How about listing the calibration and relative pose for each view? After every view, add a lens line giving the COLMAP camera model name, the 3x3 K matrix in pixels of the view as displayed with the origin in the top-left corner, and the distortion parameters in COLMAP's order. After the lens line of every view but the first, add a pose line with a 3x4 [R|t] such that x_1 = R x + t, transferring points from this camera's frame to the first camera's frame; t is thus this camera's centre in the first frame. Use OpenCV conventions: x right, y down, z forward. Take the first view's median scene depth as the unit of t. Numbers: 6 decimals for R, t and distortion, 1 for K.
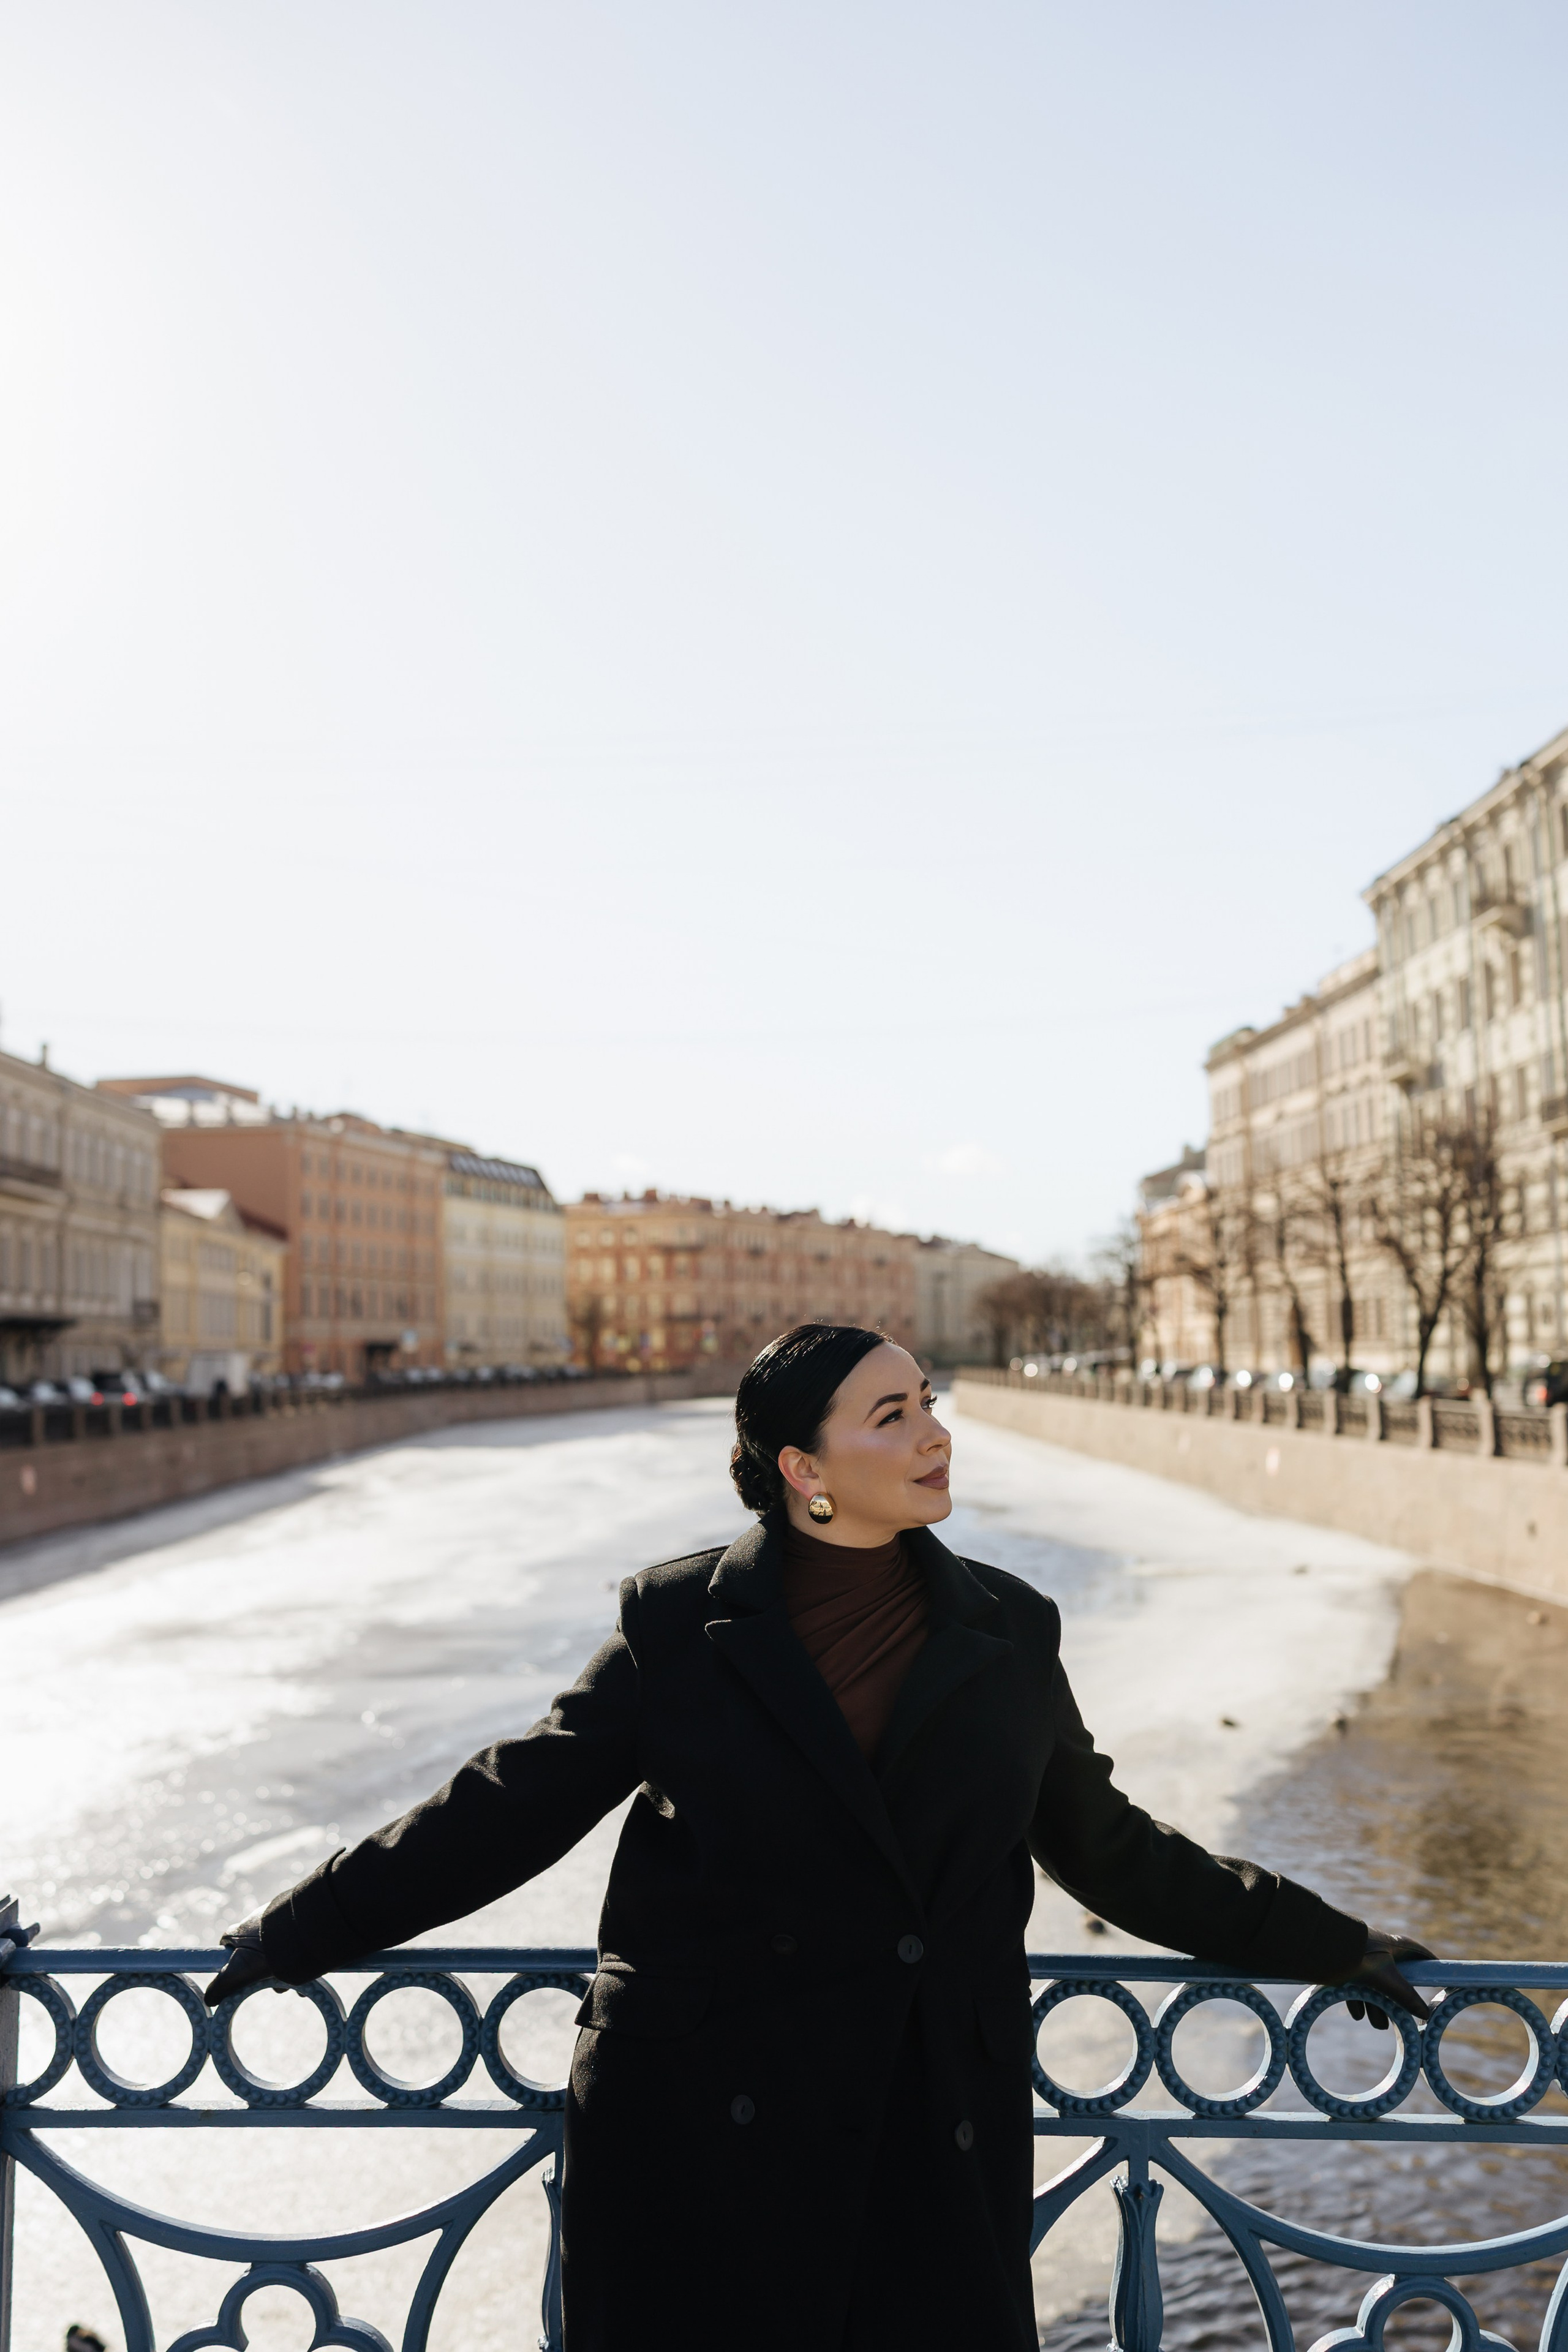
lens RADIAL K [[2173.7, 0, 761.5], [0, 2173.7, 1177.4], [0, 0, 1]] dist [0.005026, -0.011286]
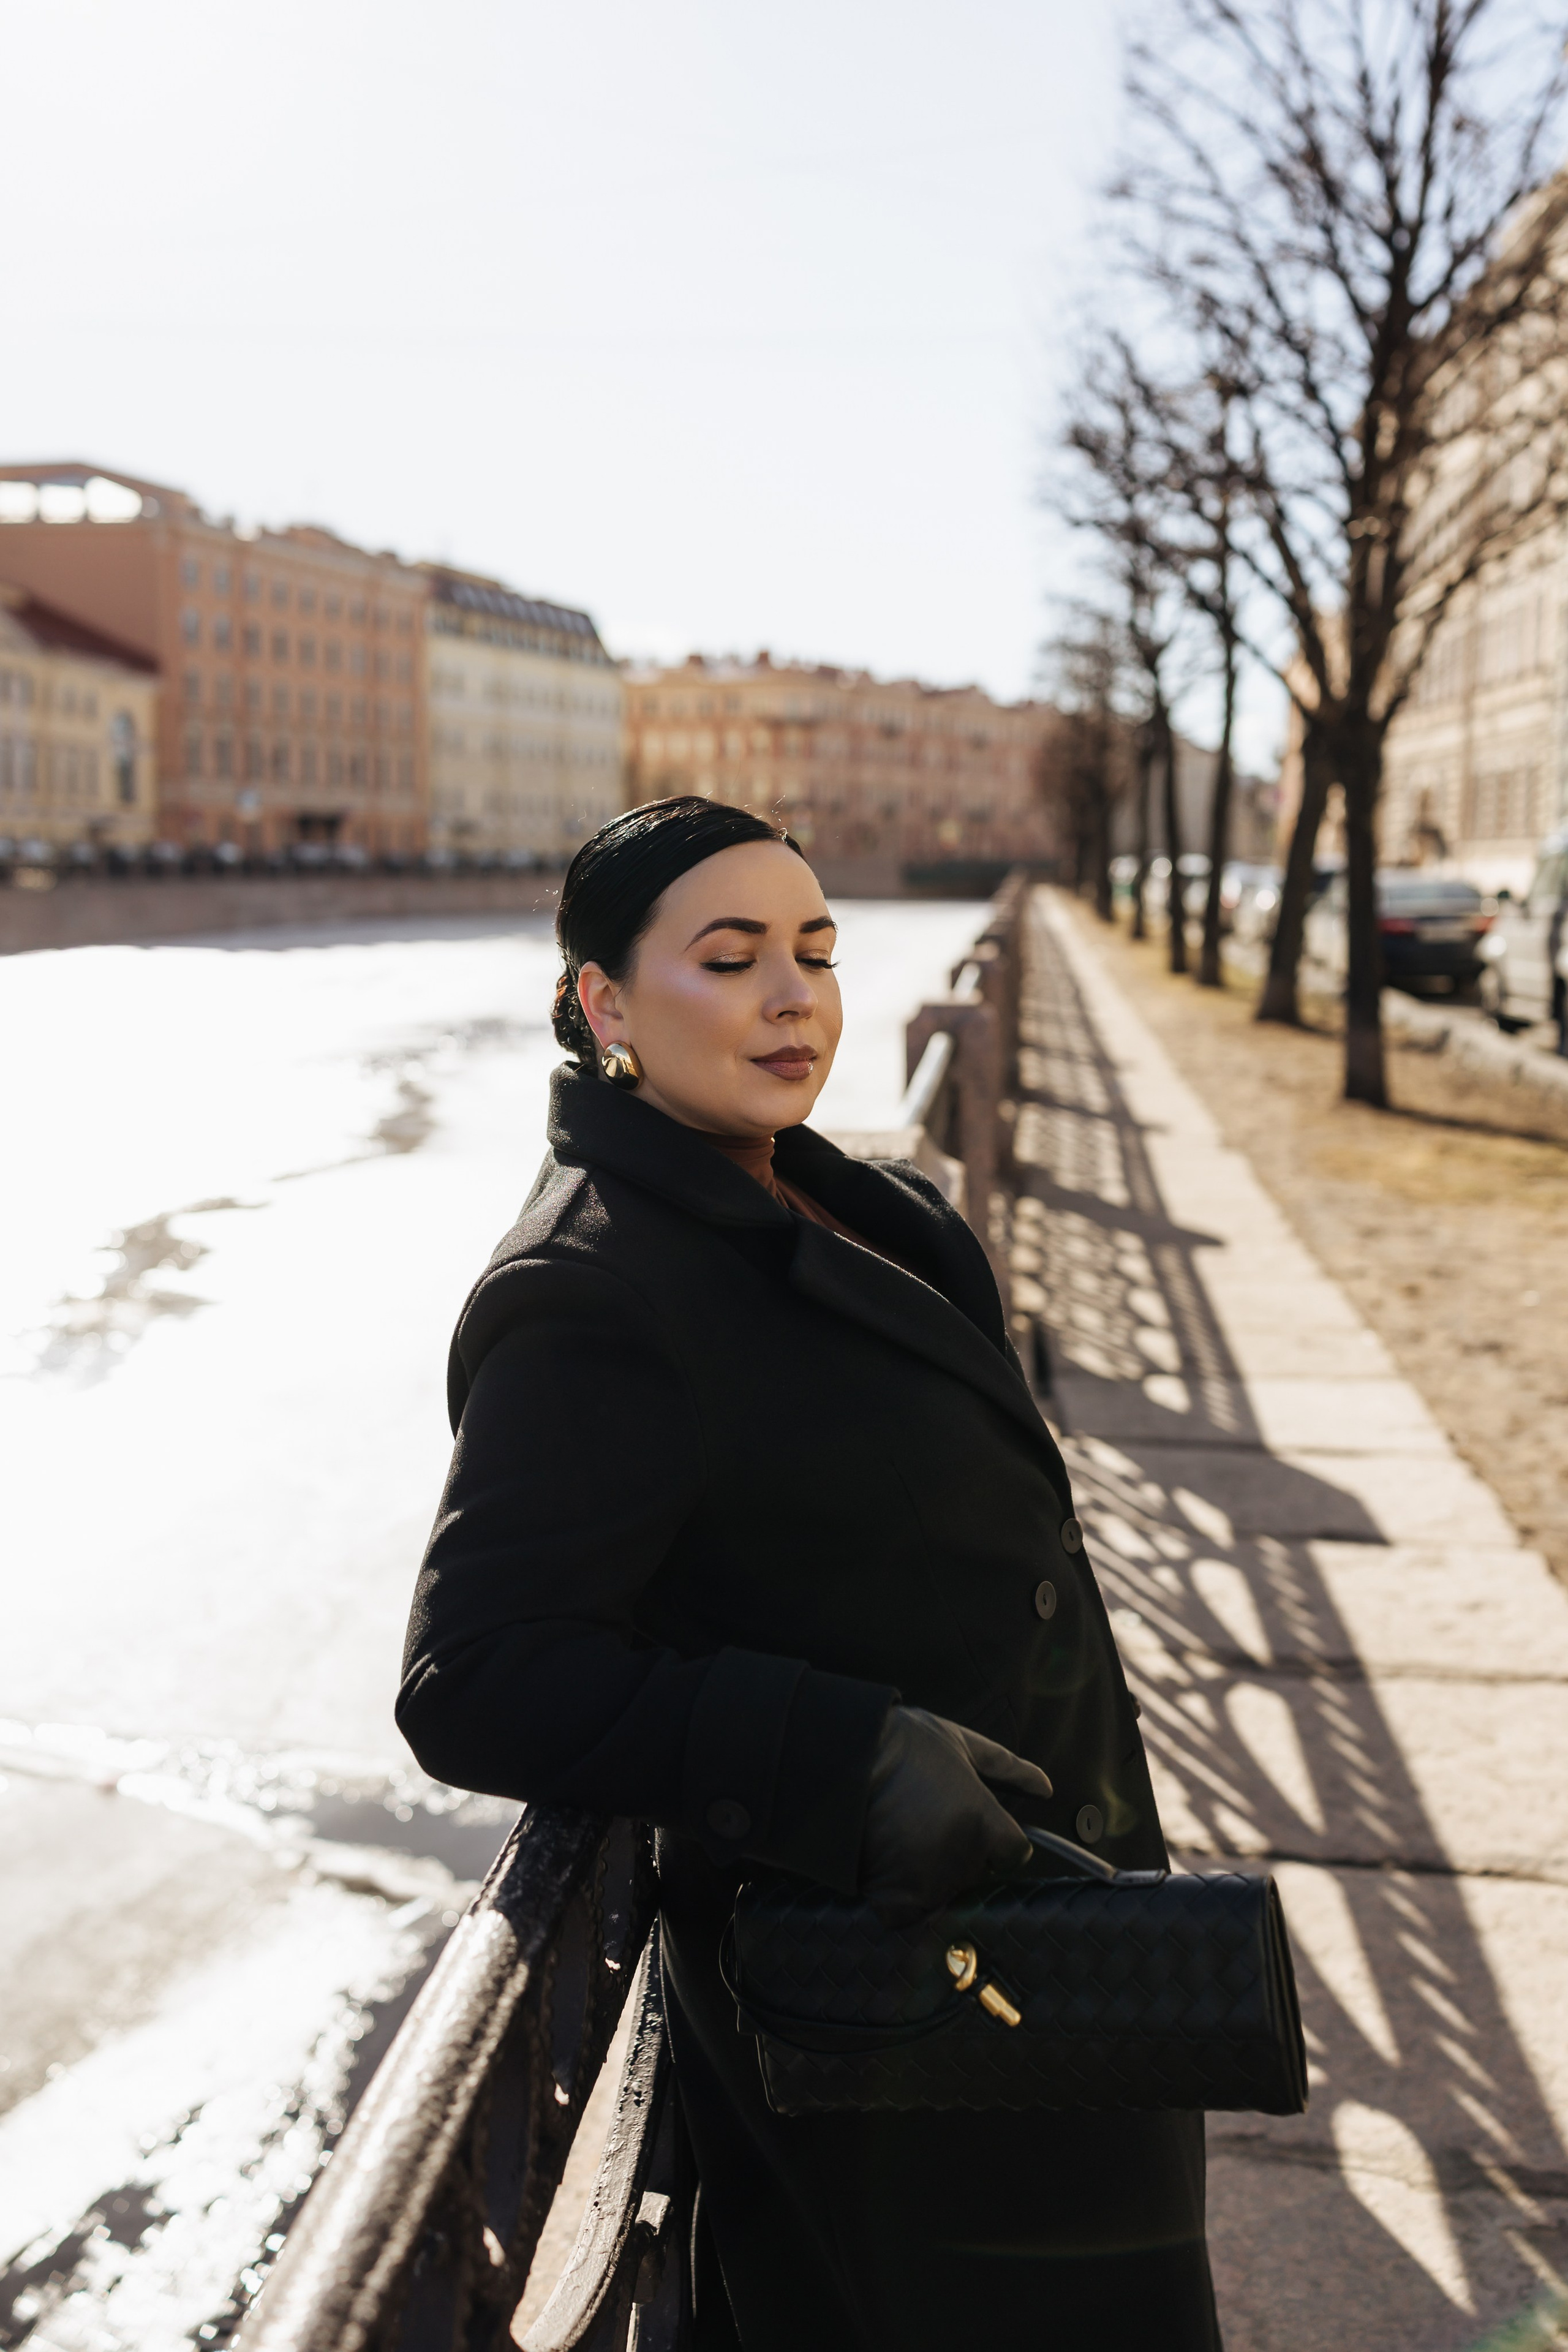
lens RADIAL K [[2215.3, 0, 756.3], [0, 2215.3, 1181.2], [0, 0, 1]] dist [0.012357, -0.003368]
pose [[0.993418, 0.049309, -0.103386, 0.066001], [-0.024752, 0.973685, 0.226550, 0.015917], [0.111837, -0.222500, 0.968497, 0.166242]]
